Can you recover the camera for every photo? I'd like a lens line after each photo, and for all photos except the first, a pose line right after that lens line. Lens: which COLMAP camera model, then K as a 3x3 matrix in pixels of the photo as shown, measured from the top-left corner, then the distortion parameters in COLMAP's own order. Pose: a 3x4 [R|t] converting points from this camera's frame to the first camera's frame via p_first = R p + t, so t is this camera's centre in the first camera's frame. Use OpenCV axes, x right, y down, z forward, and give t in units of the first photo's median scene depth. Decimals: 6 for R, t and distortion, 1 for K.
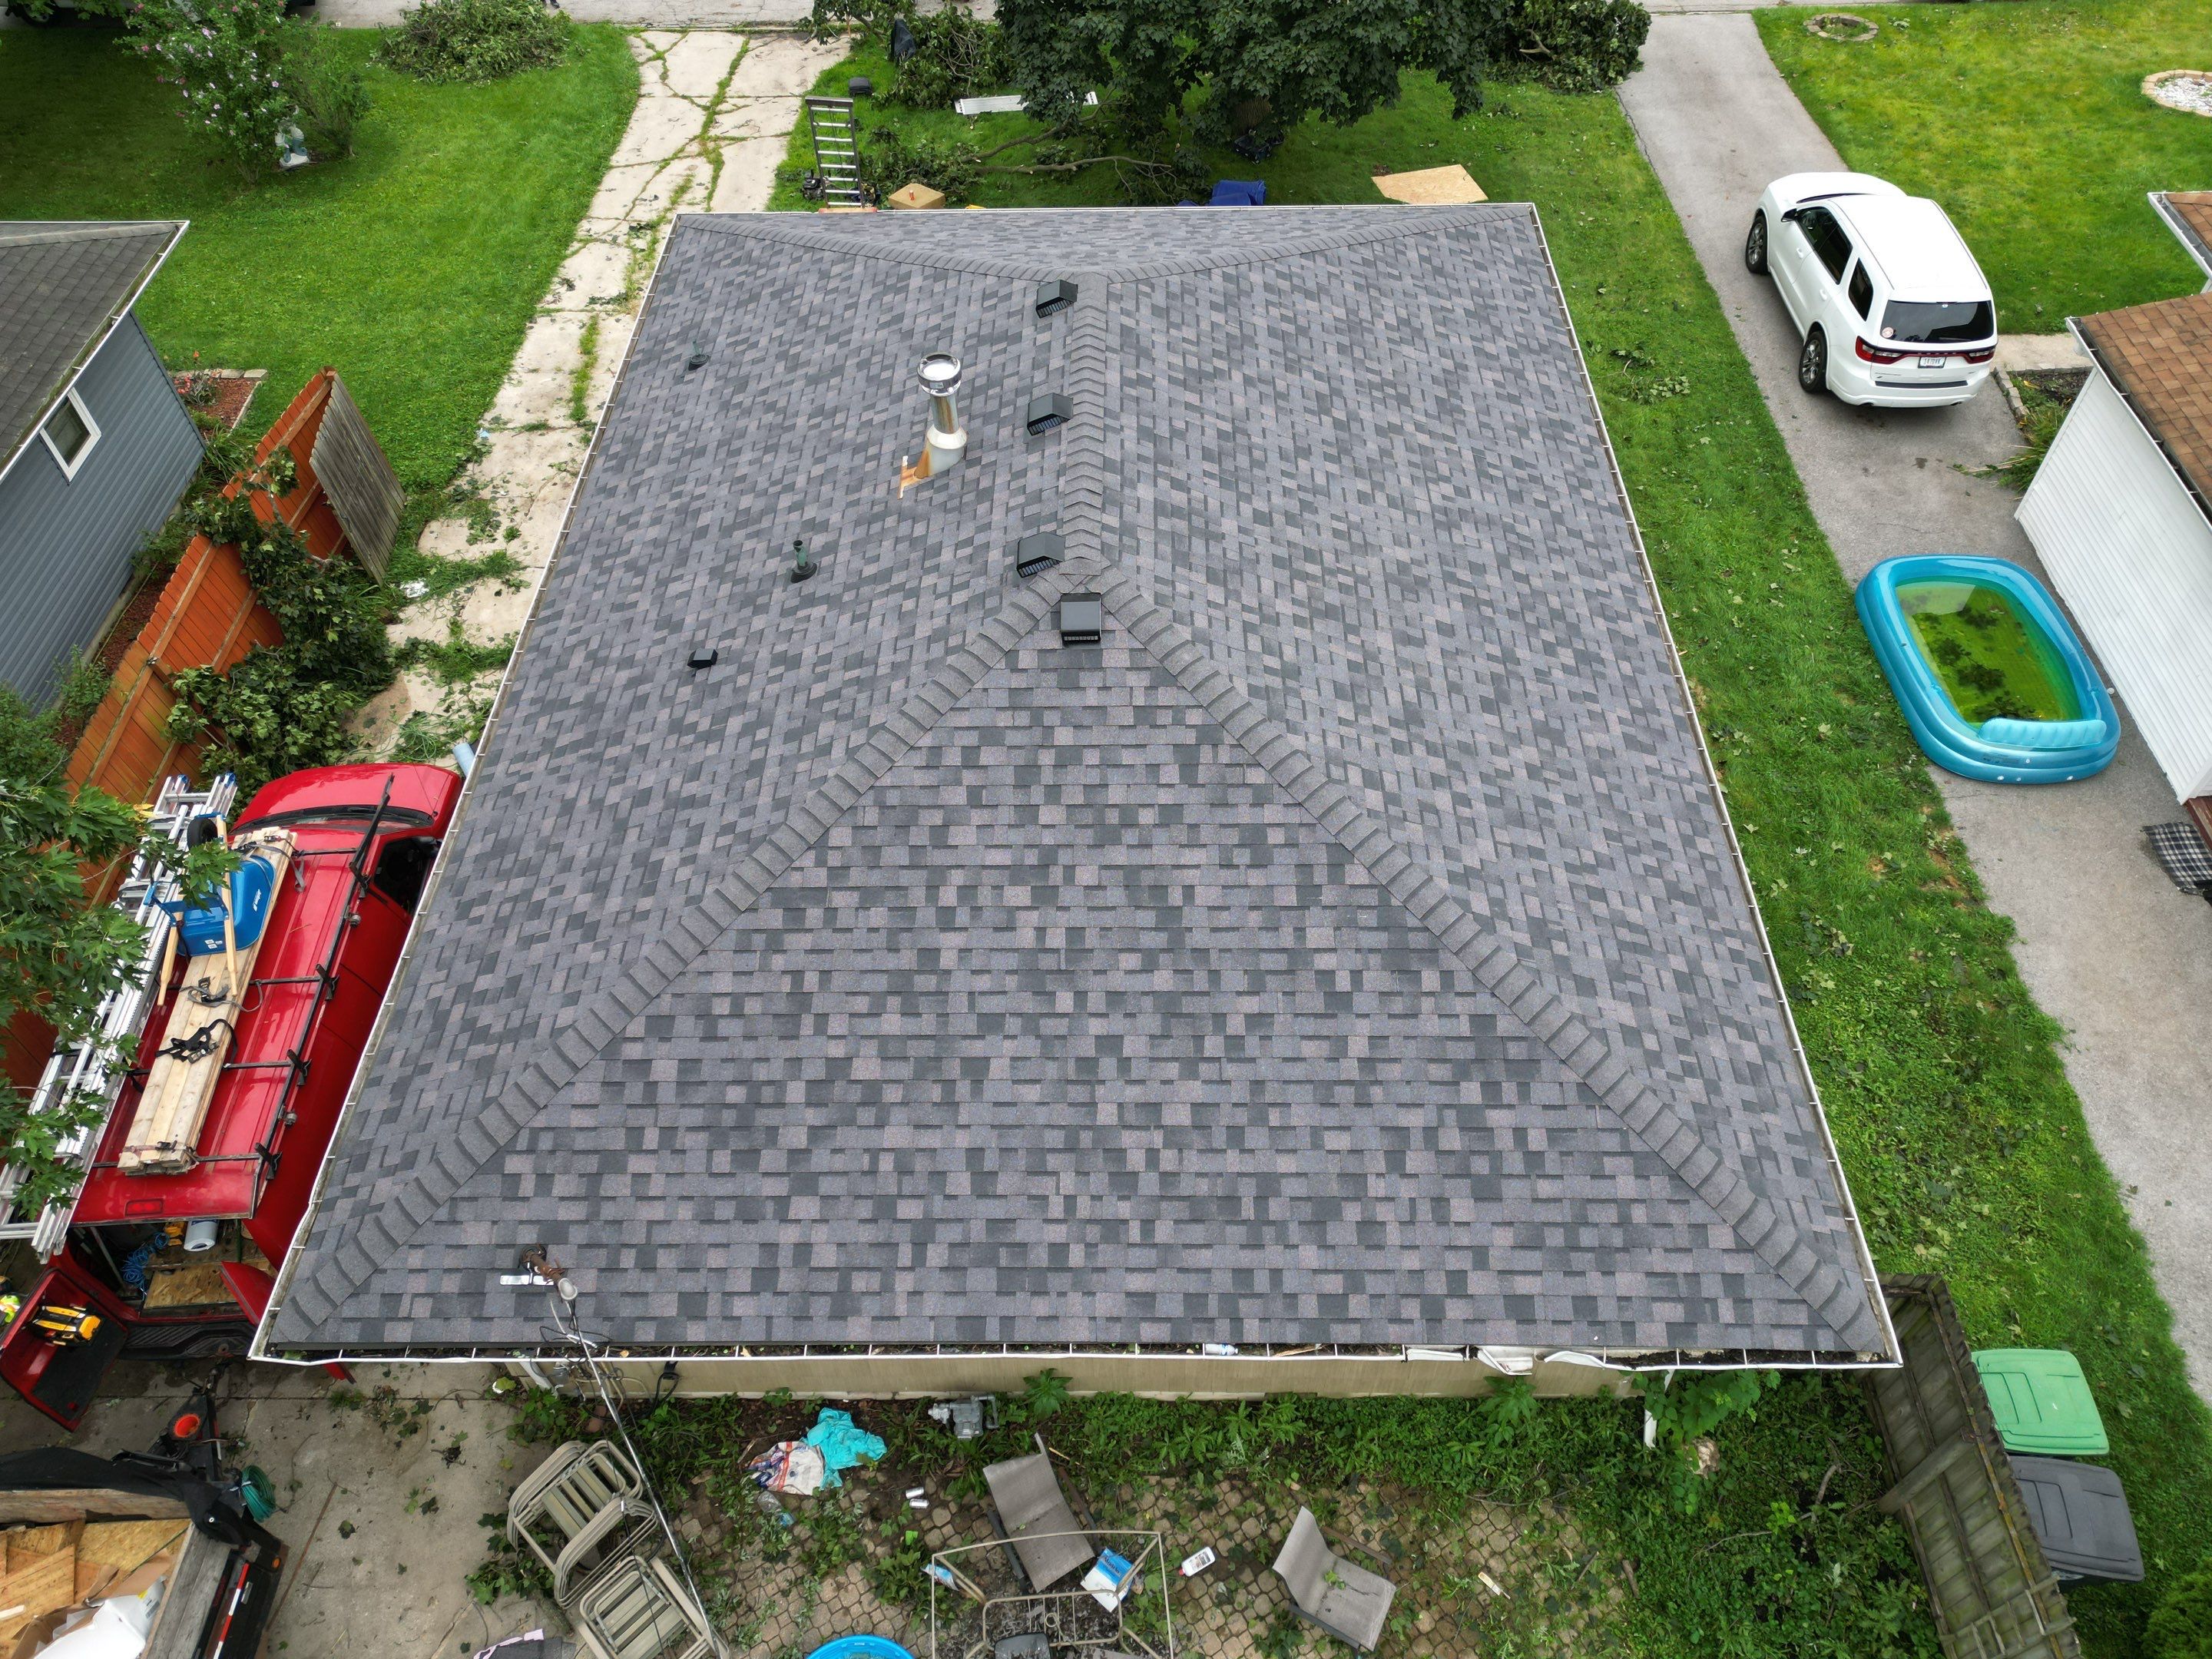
lens RADIAL K [[1543.6, 0, 1105.2], [0, 1543.6, 840.1], [0, 0, 1]] dist [0.058718, -0.034505]
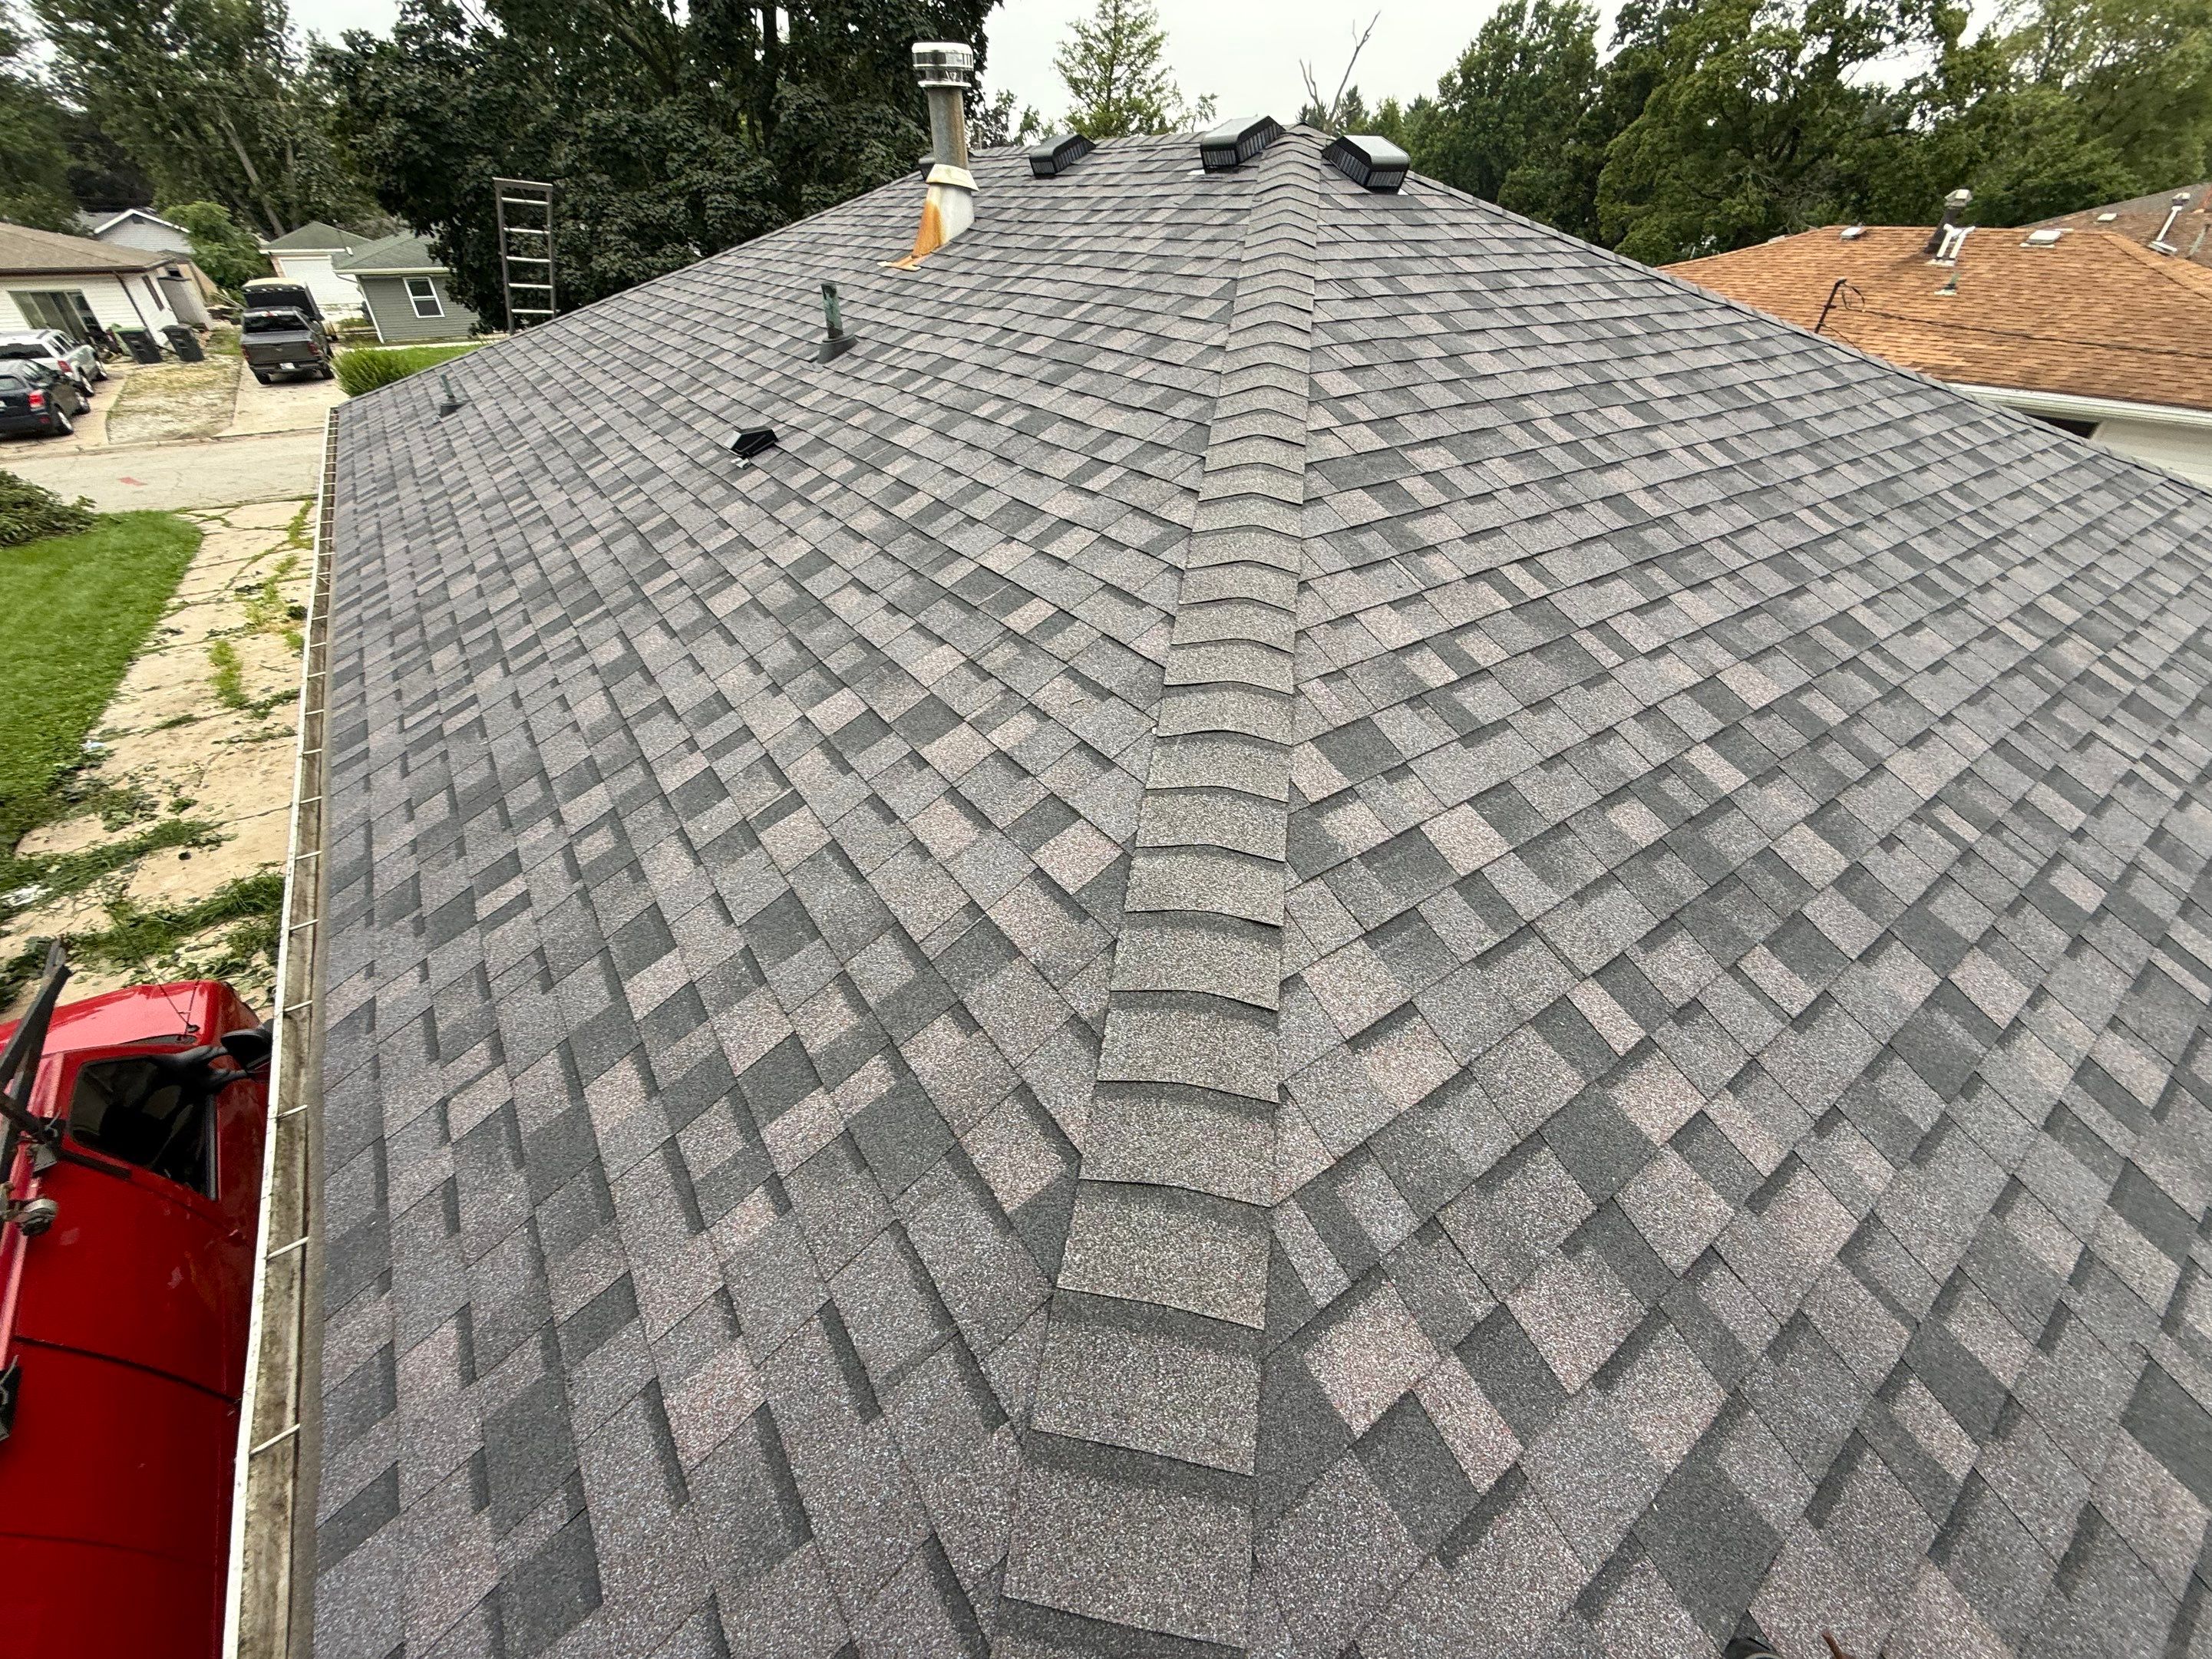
lens RADIAL K [[879.4, 0, 1100.2], [0, 879.4, 831.5], [0, 0, 1]] dist [0.001740, -0.000397]
pose [[0.811451, -0.320208, 0.488890, -0.400423], [0.436210, 0.888565, -0.142032, 0.127630], [-0.388931, 0.328511, 0.860705, 0.793439]]
